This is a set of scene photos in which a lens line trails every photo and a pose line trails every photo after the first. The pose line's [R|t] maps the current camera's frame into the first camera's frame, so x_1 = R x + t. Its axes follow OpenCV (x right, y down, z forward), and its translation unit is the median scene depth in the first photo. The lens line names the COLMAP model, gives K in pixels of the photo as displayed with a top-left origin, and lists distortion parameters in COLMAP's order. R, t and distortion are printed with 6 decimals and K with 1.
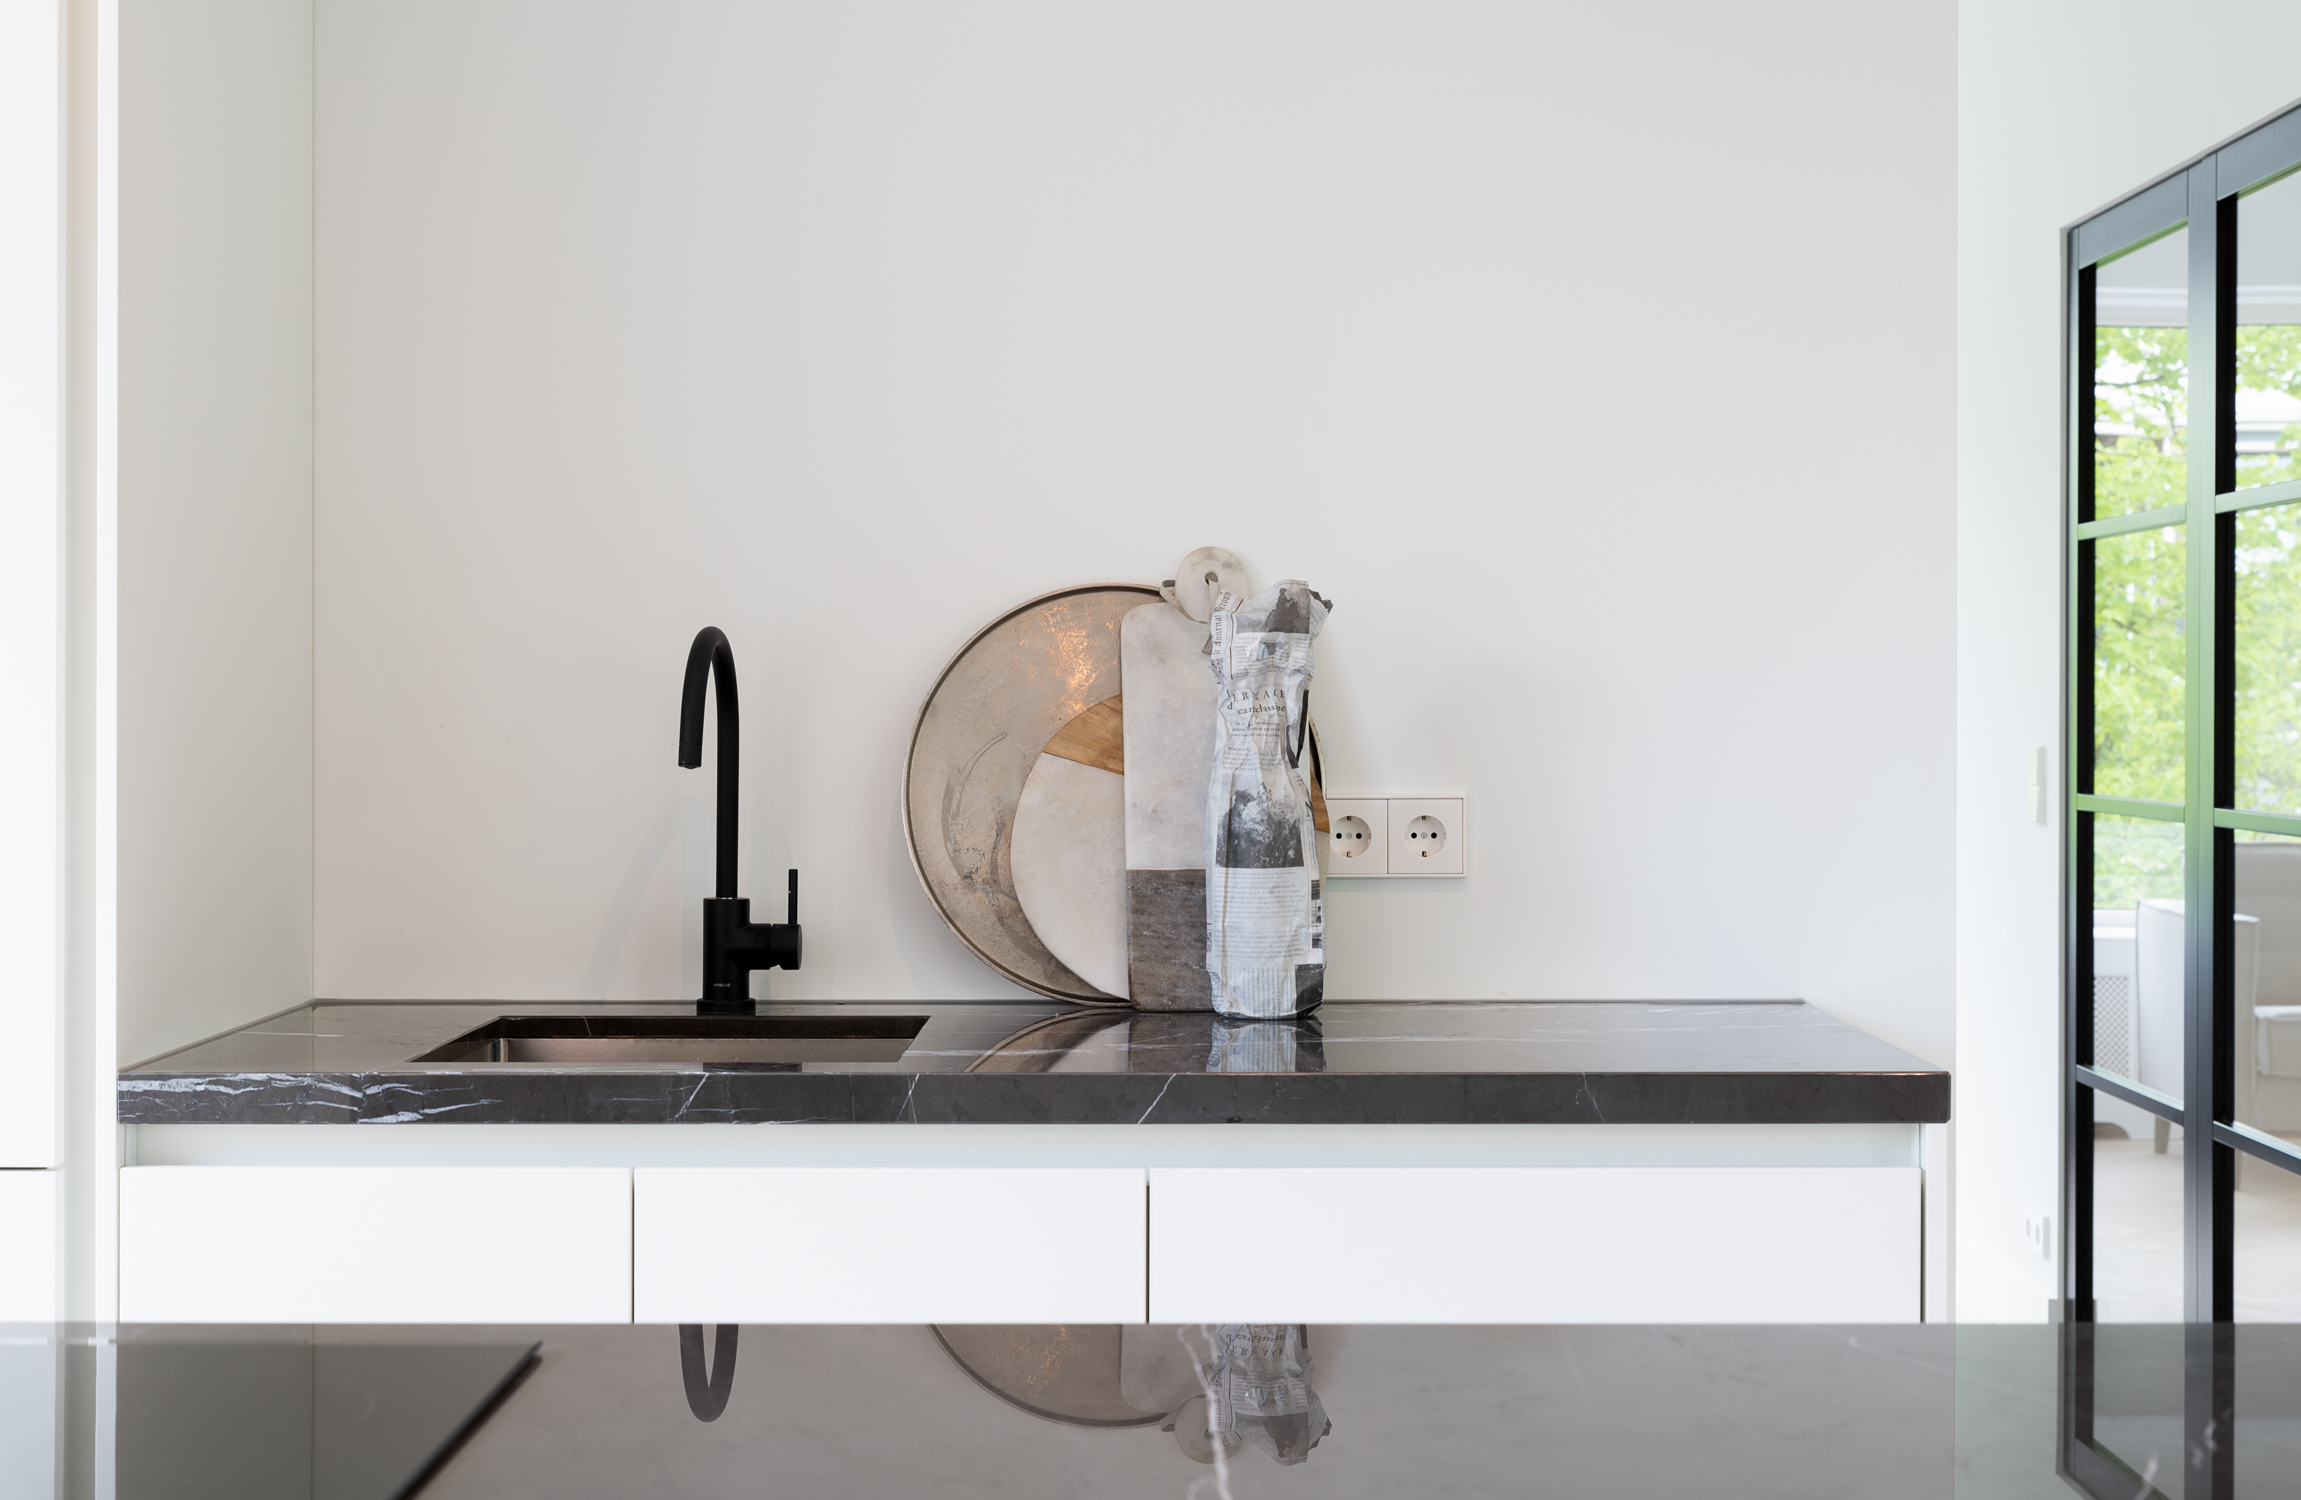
lens RADIAL K [[3460.2, 0, 1151.2], [0, 3460.2, 745.9], [0, 0, 1]] dist [0.004077, 0.000000]
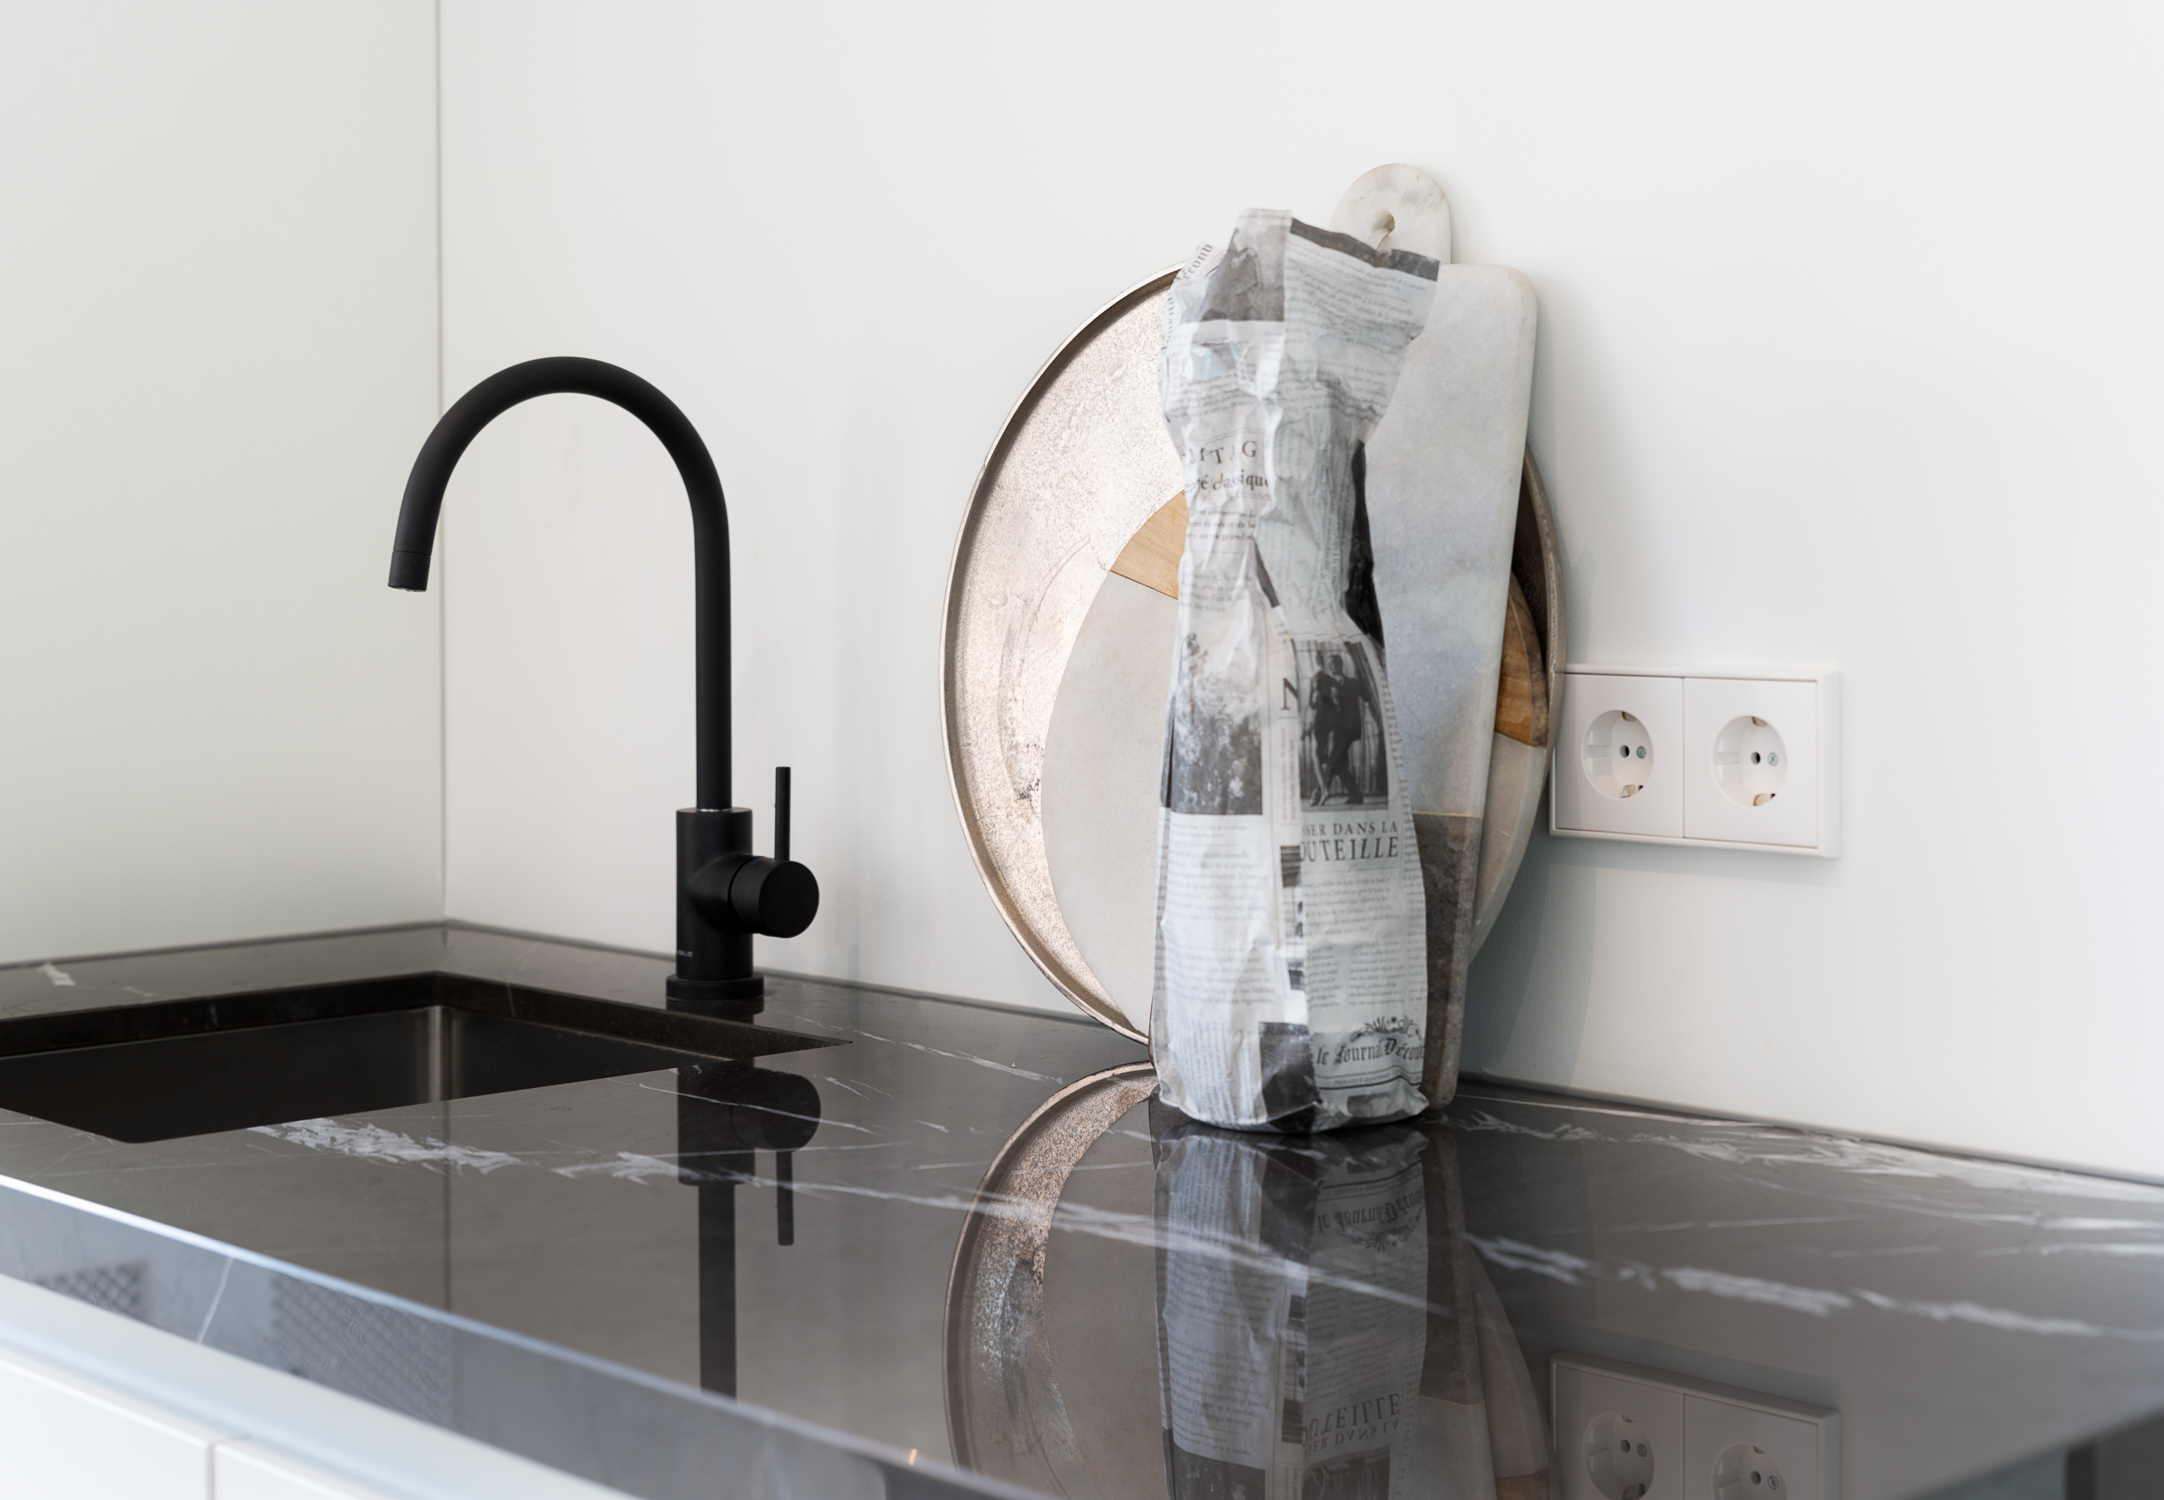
lens RADIAL K [[3344.0, 0, 1173.6], [0, 3344.0, 638.7], [0, 0, 1]] dist [-0.034823, 0.000000]
pose [[0.701314, 0.021130, -0.712539, 0.359024], [-0.008183, 0.999733, 0.021593, 0.000997], [0.712806, -0.009313, 0.701300, 0.670165]]
